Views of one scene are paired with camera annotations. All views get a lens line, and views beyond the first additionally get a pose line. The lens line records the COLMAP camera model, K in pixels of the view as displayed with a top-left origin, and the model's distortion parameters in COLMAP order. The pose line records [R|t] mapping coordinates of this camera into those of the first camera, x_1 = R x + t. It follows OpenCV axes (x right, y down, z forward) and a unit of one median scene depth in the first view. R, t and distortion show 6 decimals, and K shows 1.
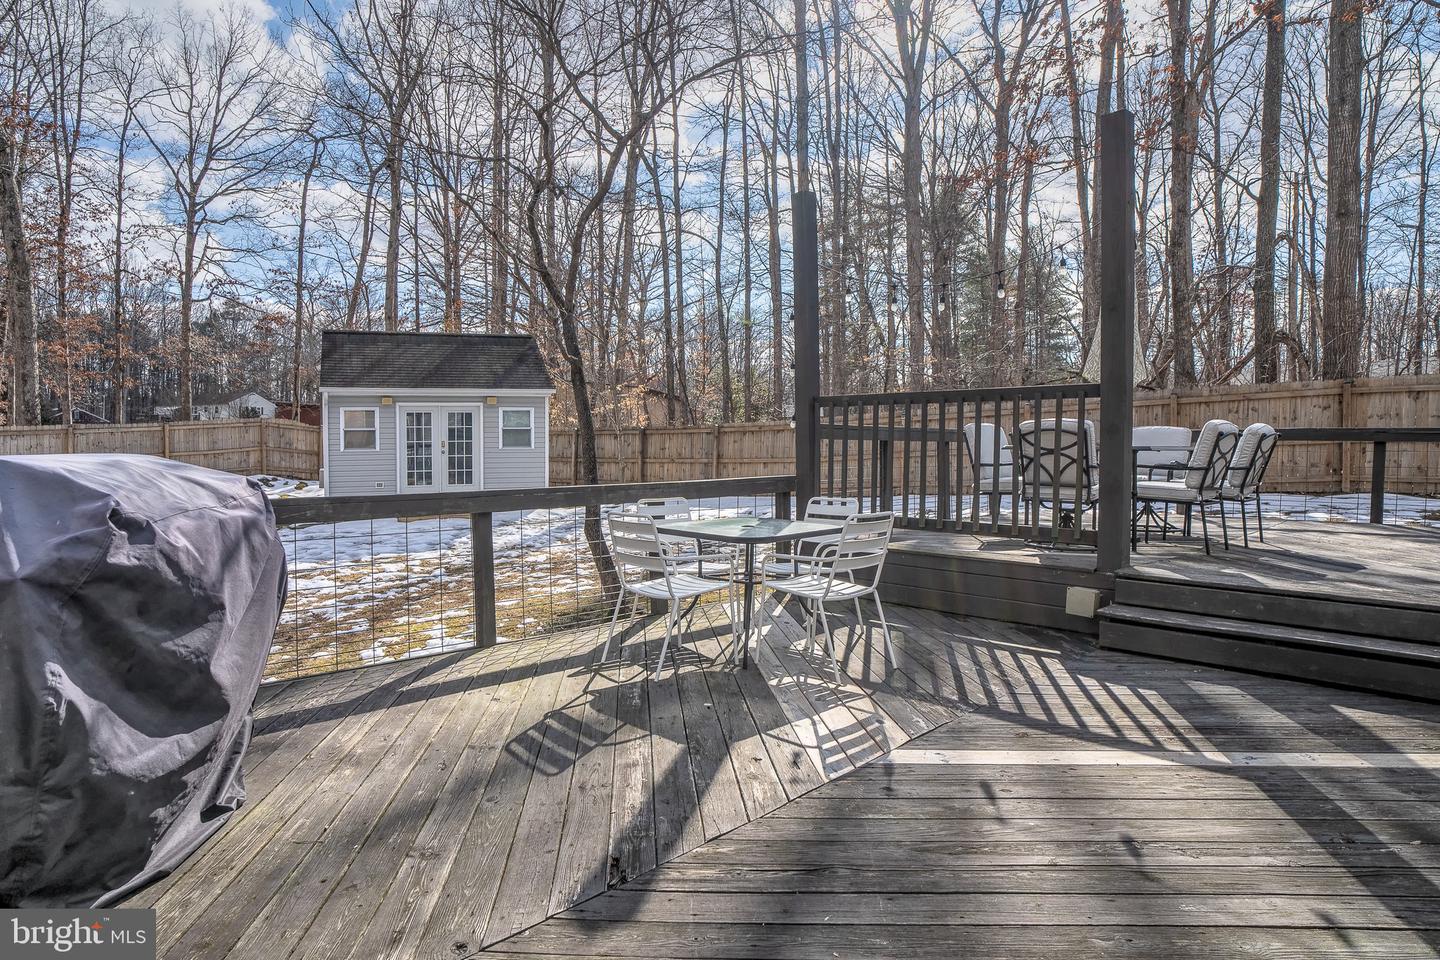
lens RADIAL K [[836.8, 0, 663.2], [0, 836.8, 463.0], [0, 0, 1]] dist [-0.045438, 0.019545]
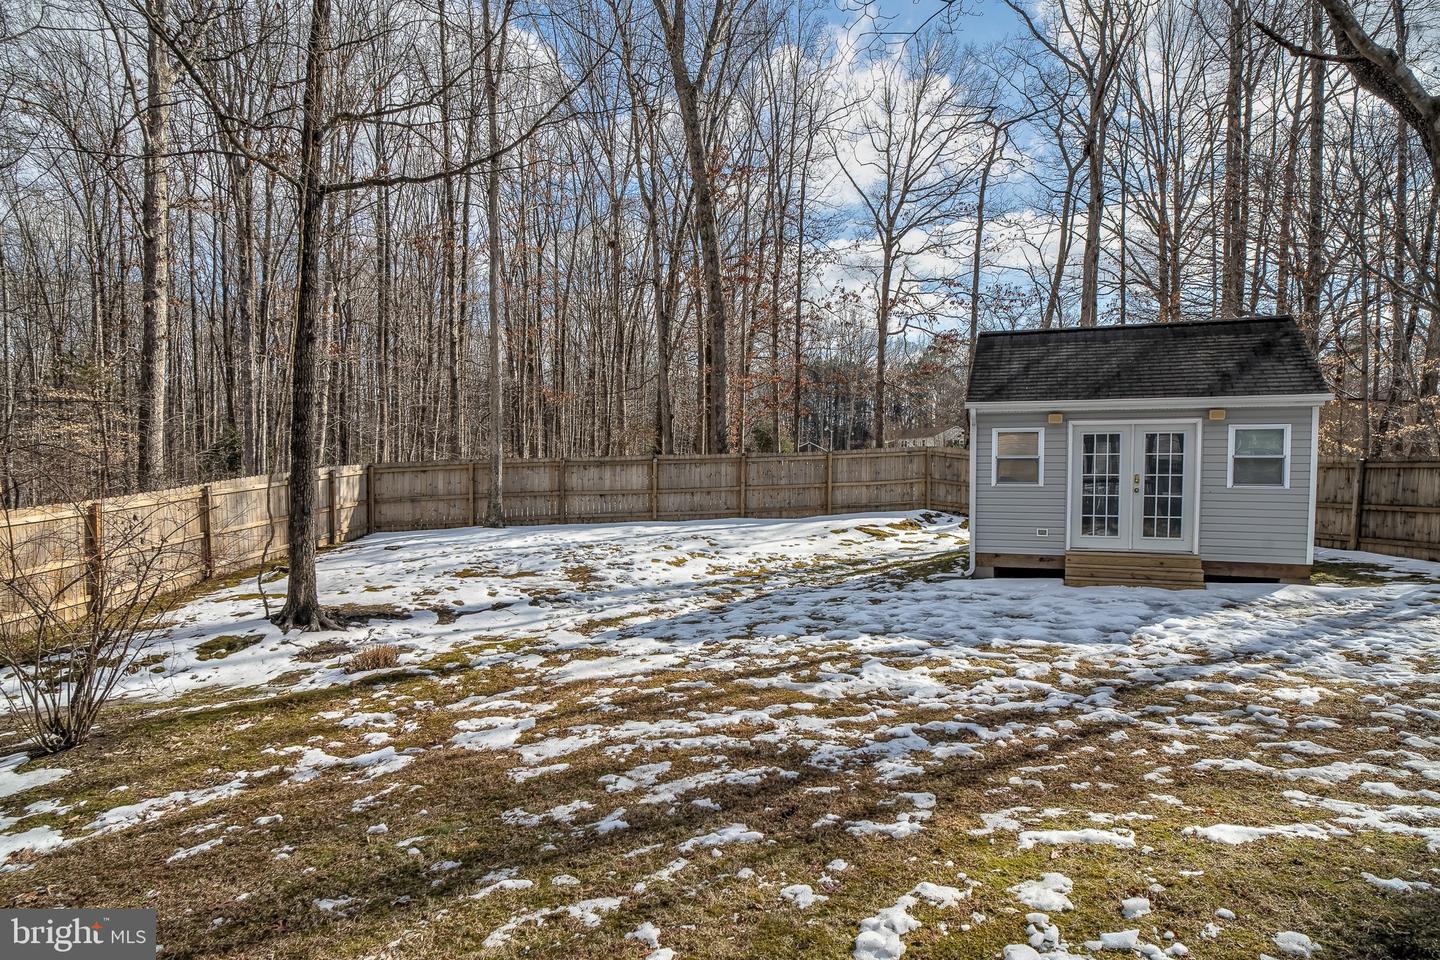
lens RADIAL K [[836.8, 0, 709.2], [0, 836.8, 497.7], [0, 0, 1]] dist [-0.045438, 0.019545]
pose [[0.728861, 0.031776, -0.683924, -0.036207], [-0.030638, 0.999435, 0.013783, -0.003774], [0.683976, 0.010908, 0.729423, 0.181852]]
